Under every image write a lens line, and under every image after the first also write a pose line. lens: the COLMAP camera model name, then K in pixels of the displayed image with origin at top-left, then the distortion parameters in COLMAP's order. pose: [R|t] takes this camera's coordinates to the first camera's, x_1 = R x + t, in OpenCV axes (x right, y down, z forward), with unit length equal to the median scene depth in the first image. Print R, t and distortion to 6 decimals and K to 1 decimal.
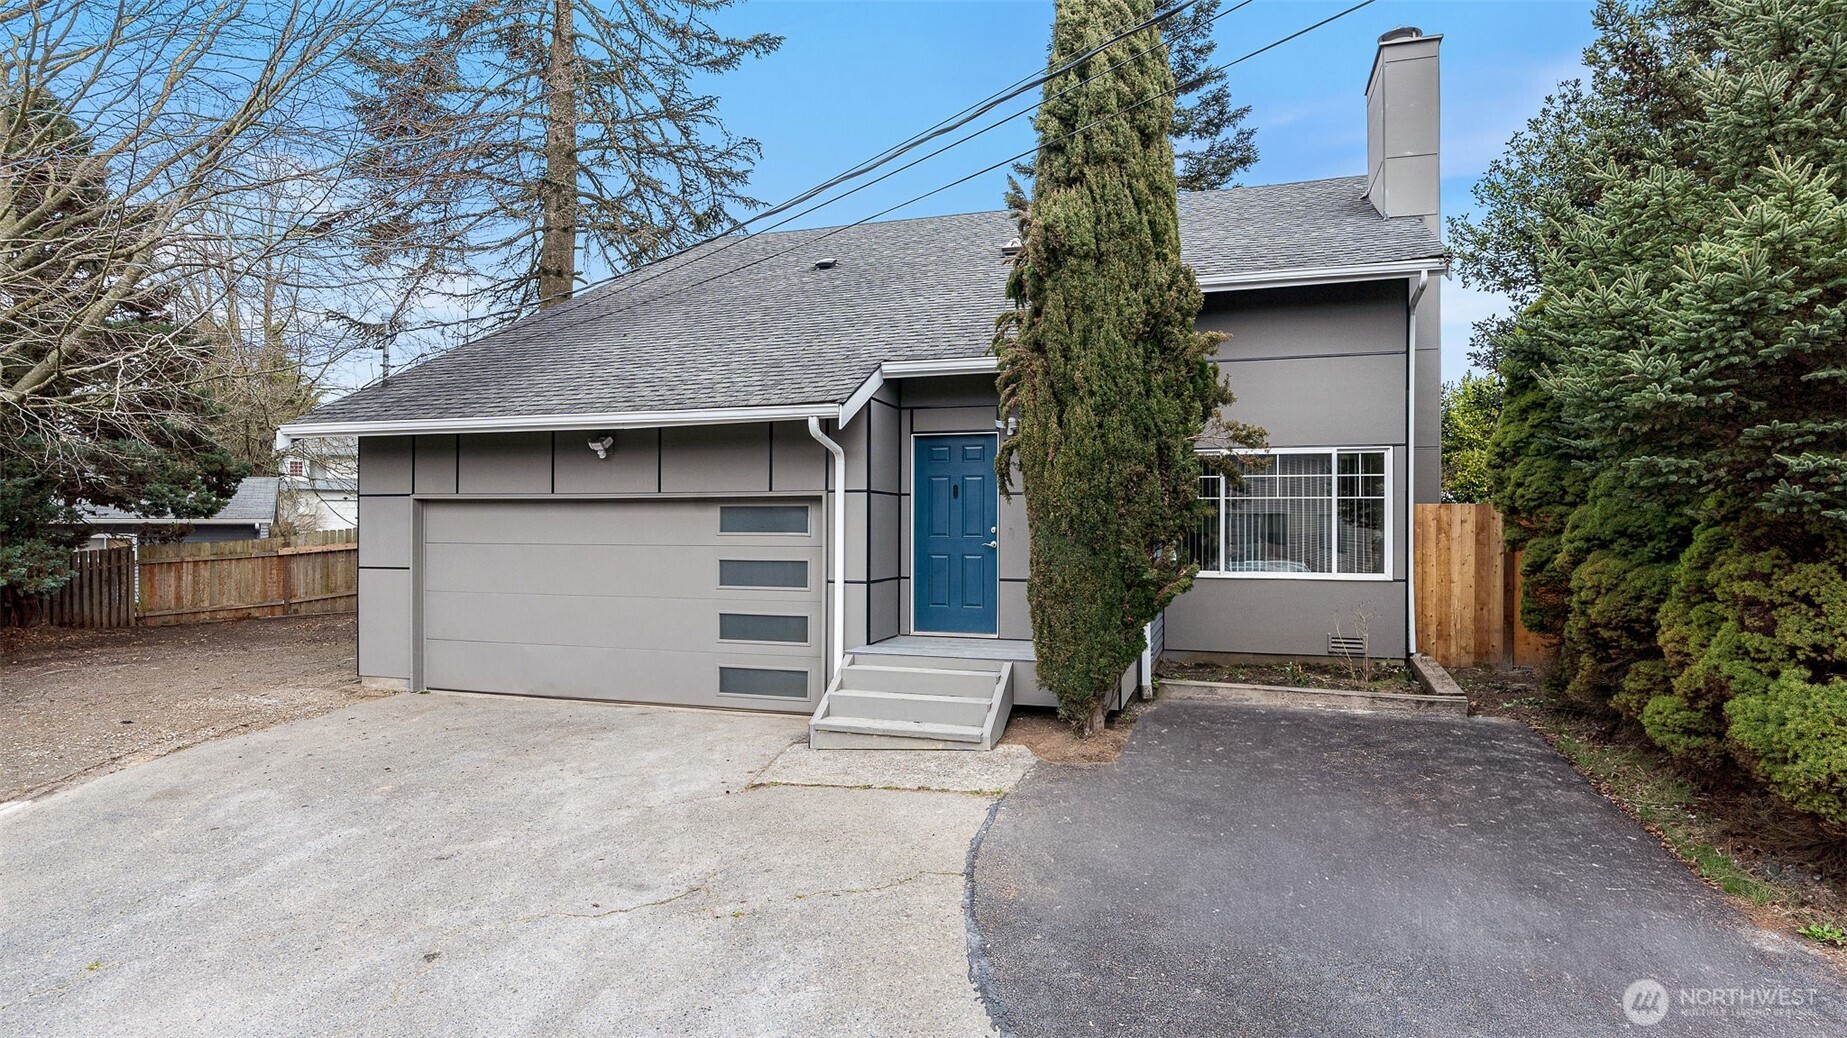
lens RADIAL K [[960.2, 0, 924.4], [0, 960.2, 528.5], [0, 0, 1]] dist [0.000858, 0.000186]
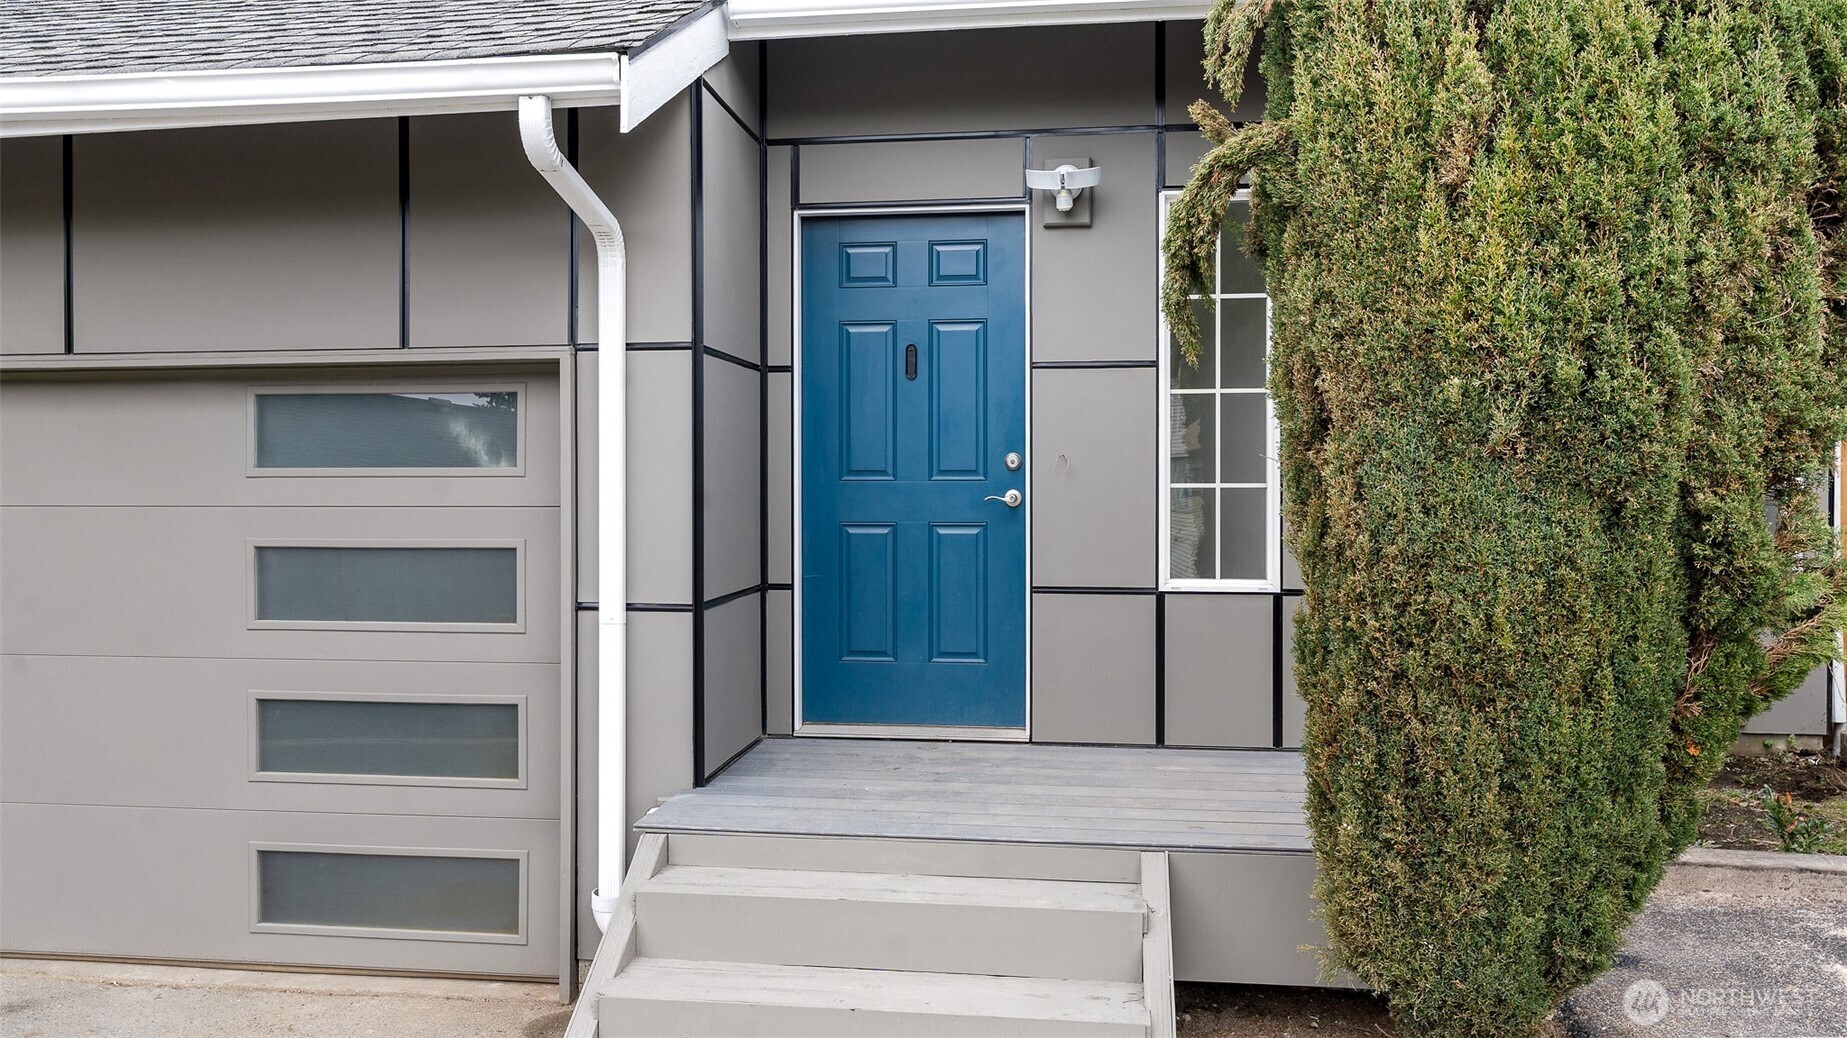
lens RADIAL K [[1418.7, 0, 922.4], [0, 1418.7, 513.6], [0, 0, 1]] dist [-0.003537, -0.001510]
pose [[0.986378, -0.004427, 0.164432, -0.061319], [0.000362, 0.999694, 0.024743, 0.009042], [-0.164491, -0.024346, 0.986078, 0.469233]]
